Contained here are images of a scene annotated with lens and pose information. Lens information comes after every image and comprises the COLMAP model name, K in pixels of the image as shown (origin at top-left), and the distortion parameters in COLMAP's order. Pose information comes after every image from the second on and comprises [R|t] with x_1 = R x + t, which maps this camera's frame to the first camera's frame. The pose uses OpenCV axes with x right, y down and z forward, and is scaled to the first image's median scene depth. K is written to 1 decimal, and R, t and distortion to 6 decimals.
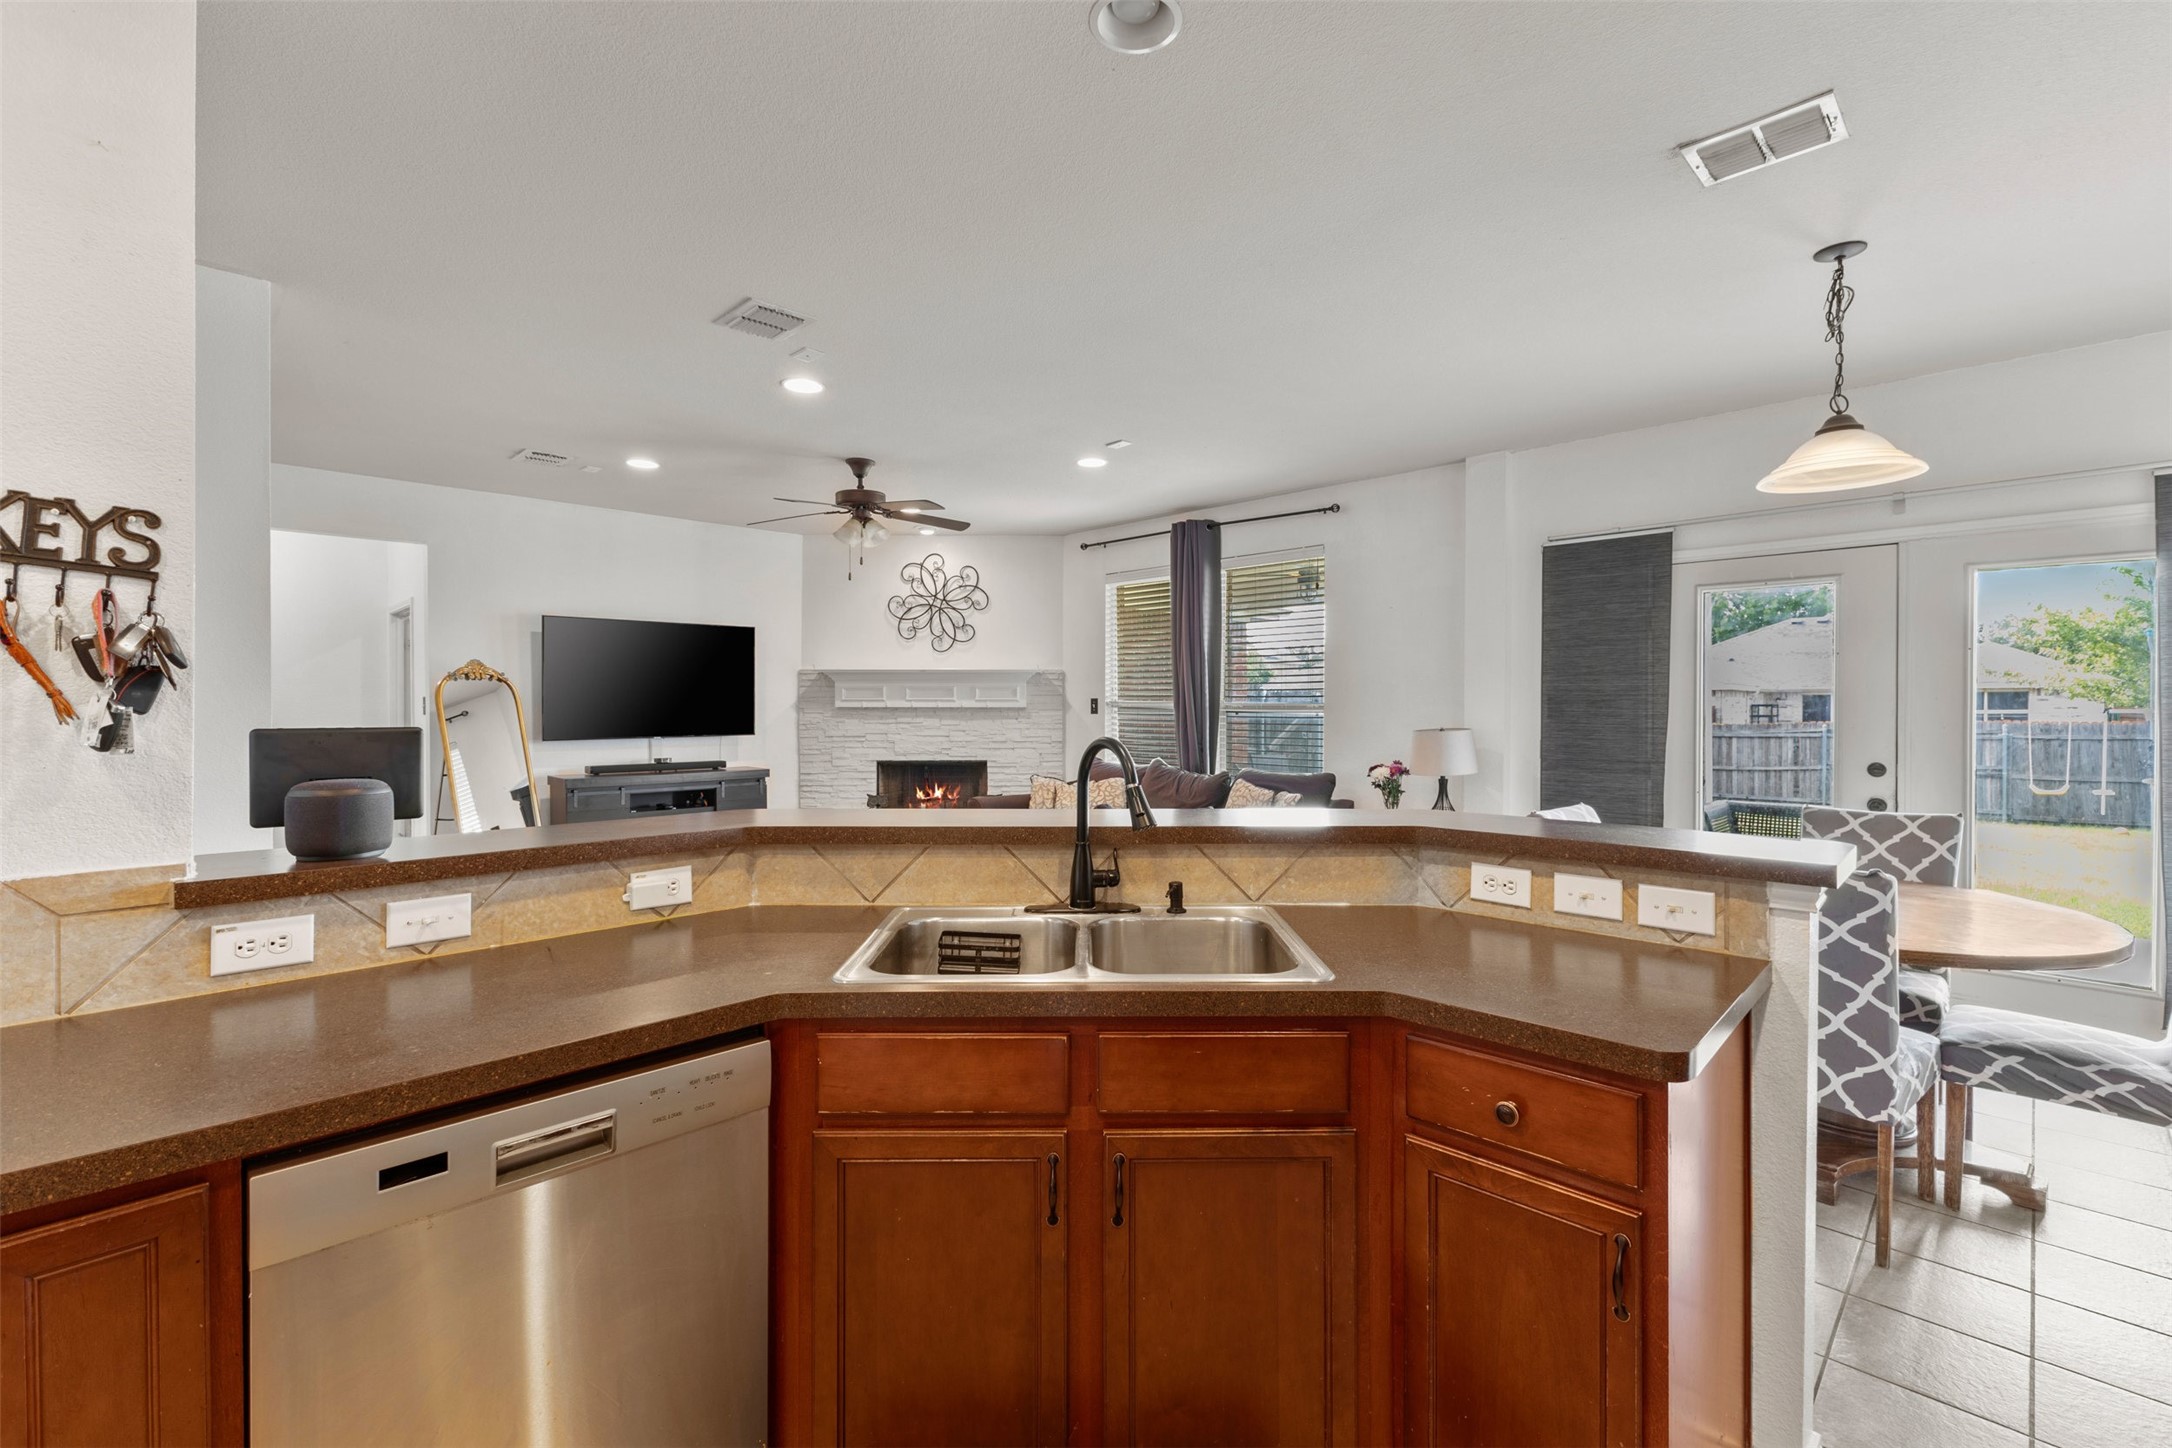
lens RADIAL K [[935.9, 0, 1090.6], [0, 935.9, 711.3], [0, 0, 1]] dist [0.007206, -0.001737]
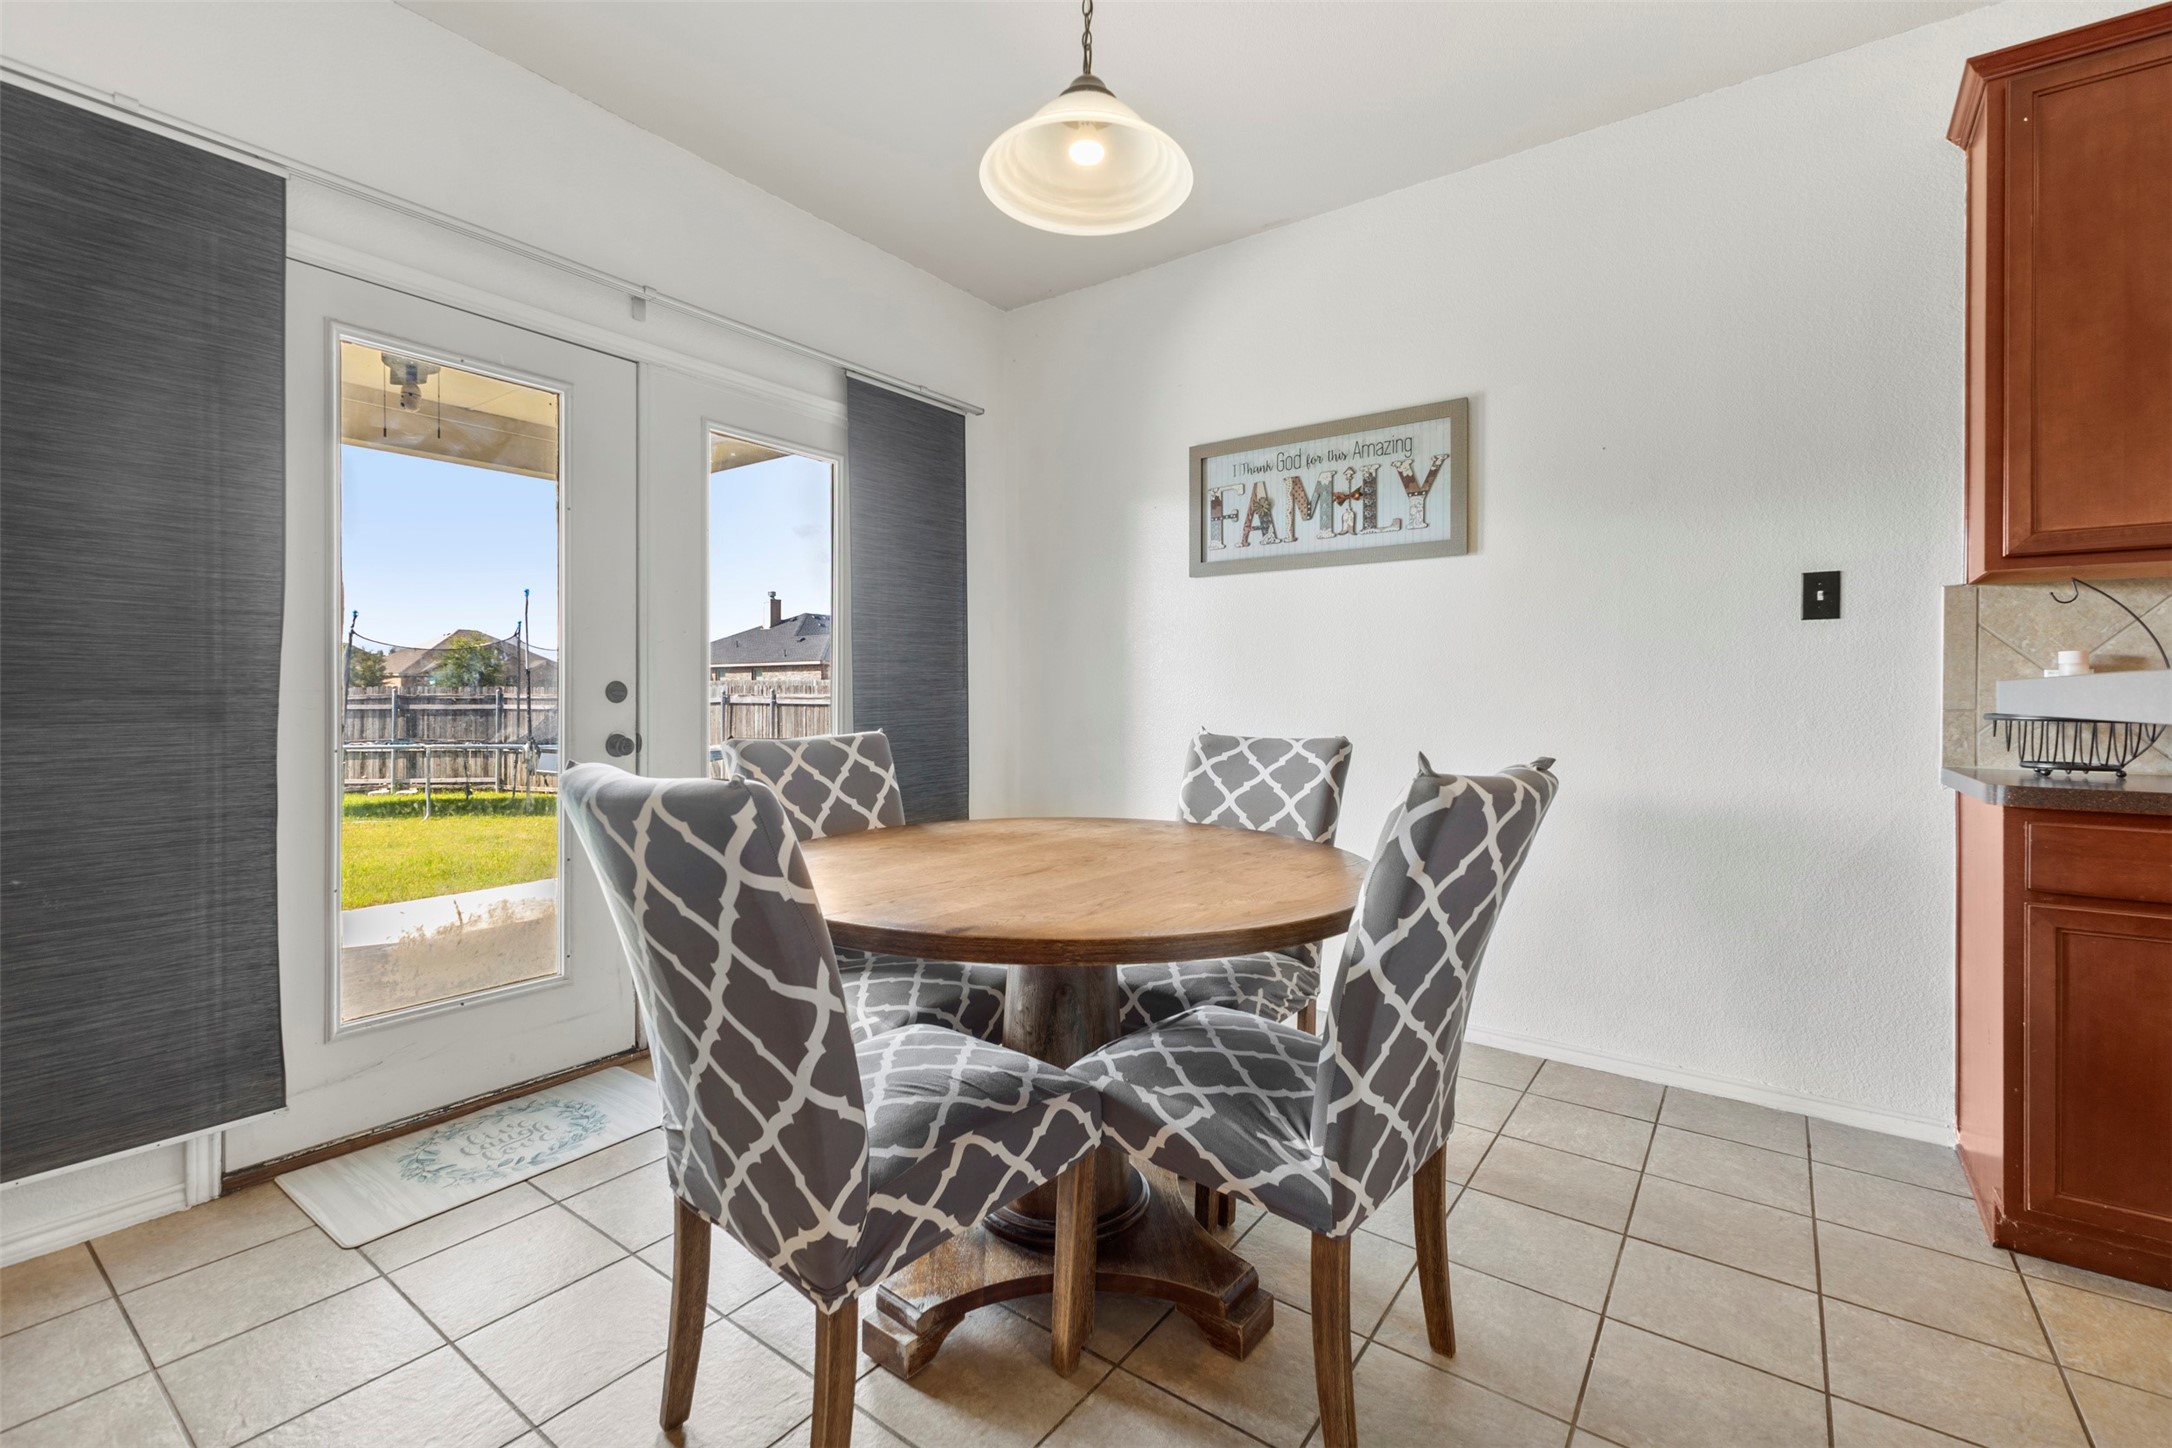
lens RADIAL K [[935.9, 0, 1085.8], [0, 935.9, 702.1], [0, 0, 1]] dist [0.007206, -0.001737]
pose [[-0.150786, -0.005616, 0.988550, 0.074685], [0.005713, 0.999962, 0.006552, 0.039892], [-0.988550, 0.006636, -0.150748, 0.460009]]
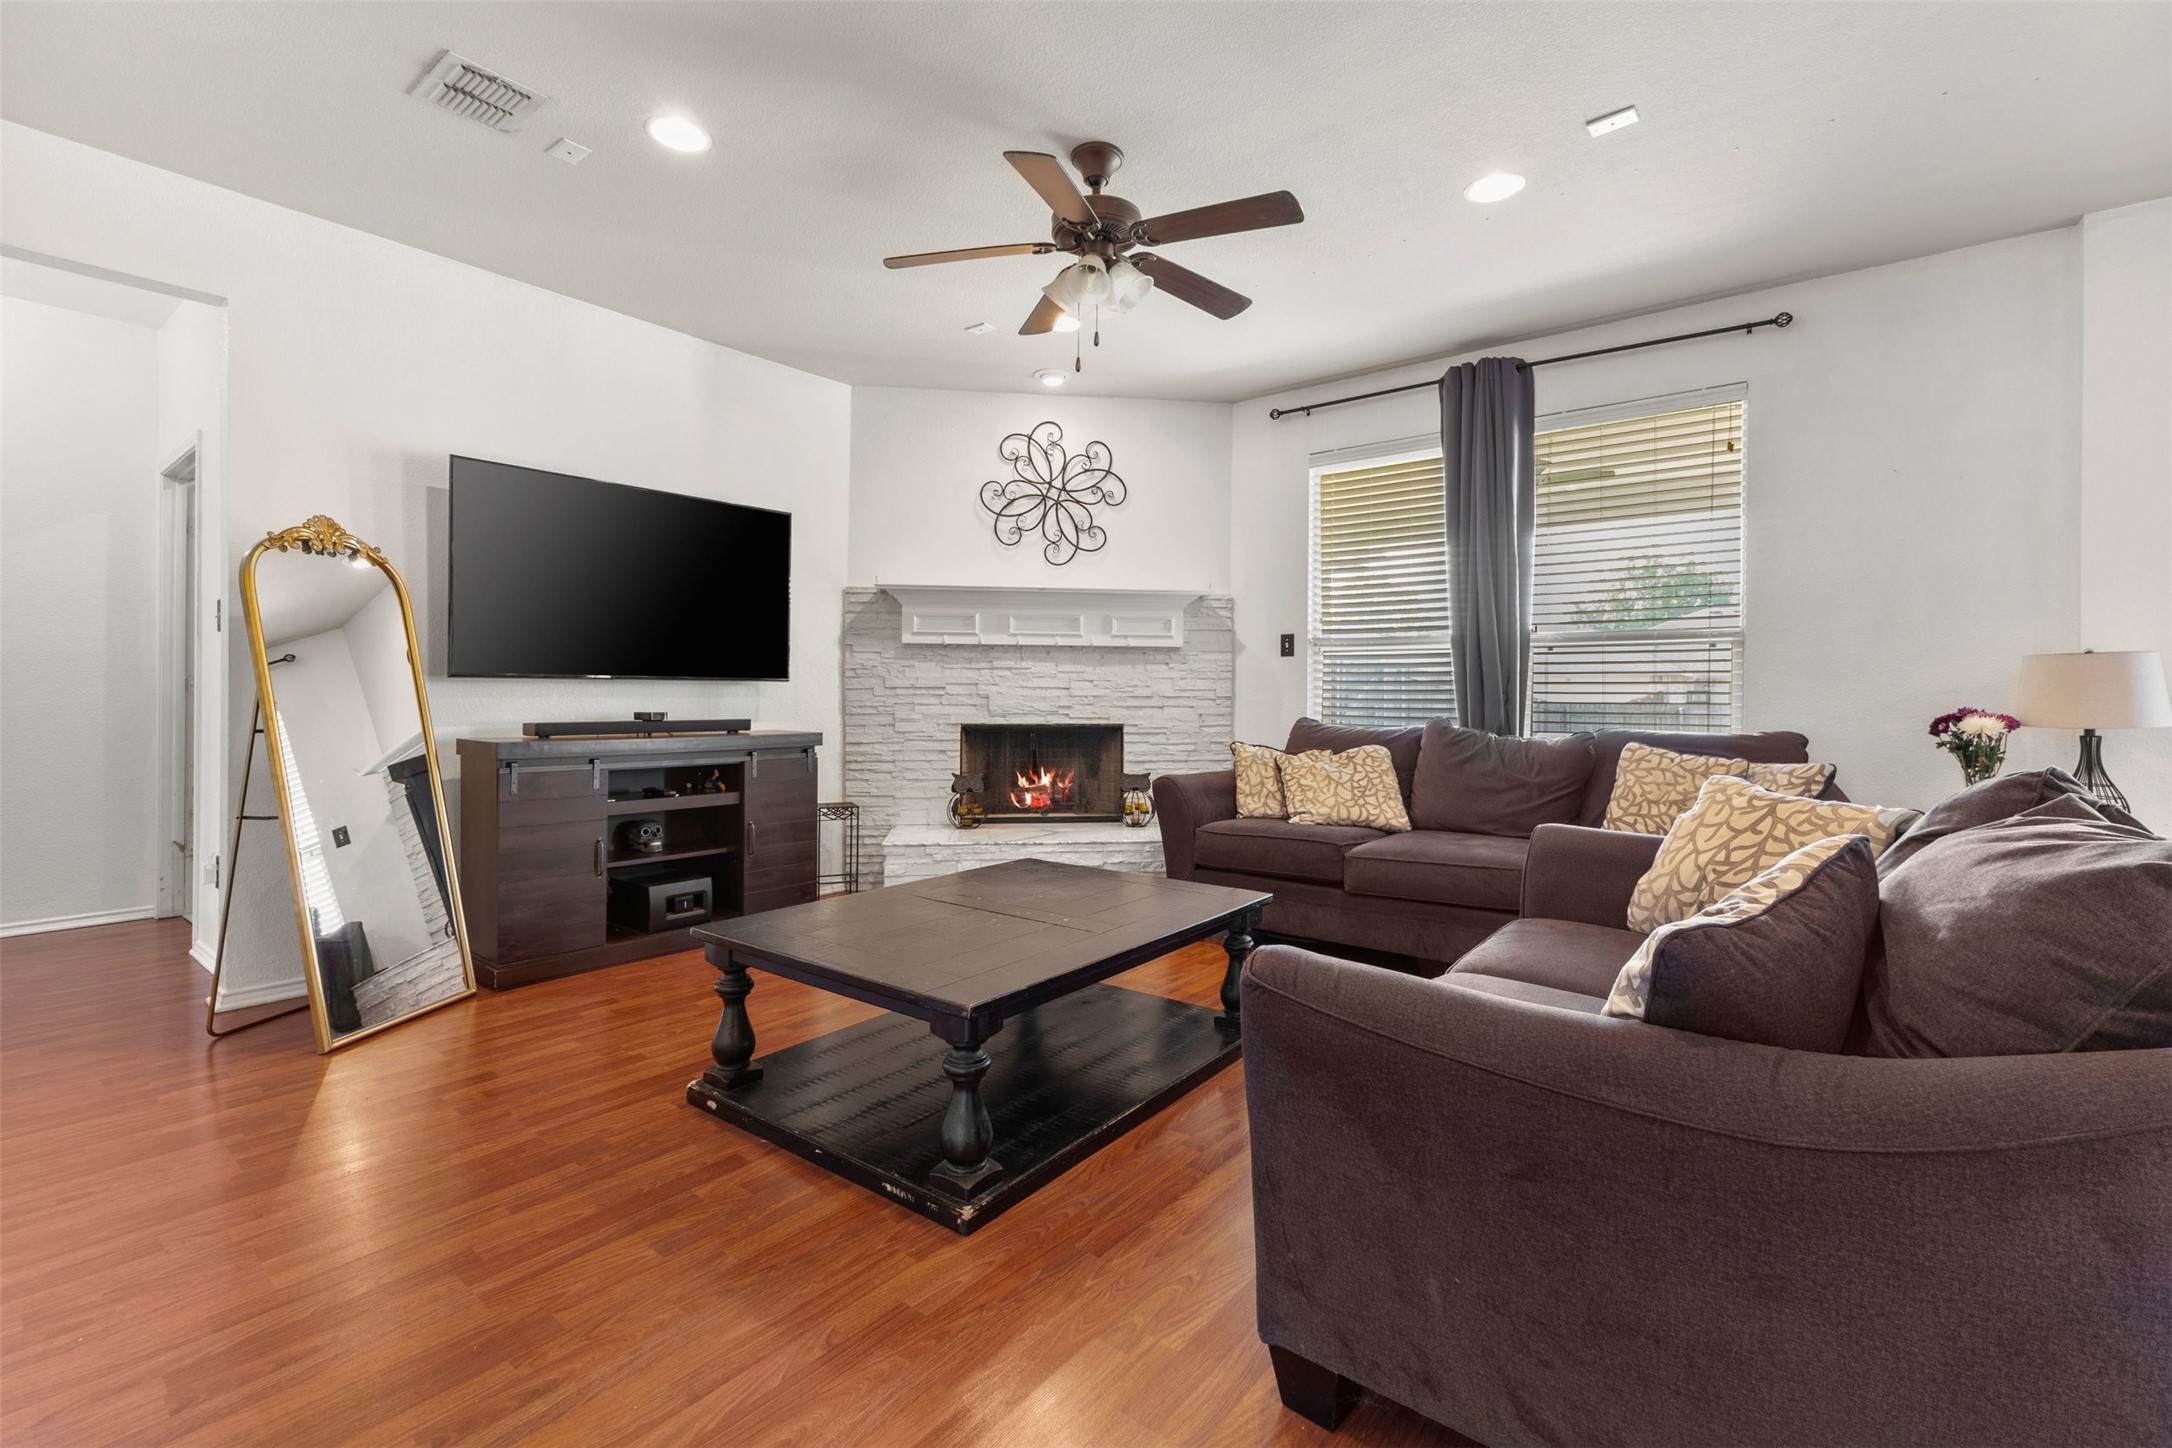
lens RADIAL K [[935.9, 0, 1084.0], [0, 935.9, 690.1], [0, 0, 1]] dist [0.007206, -0.001737]
pose [[0.993104, 0.007184, 0.117018, -0.246433], [-0.005749, 0.999904, -0.012595, 0.040722], [-0.117097, 0.011836, 0.993050, 0.359367]]
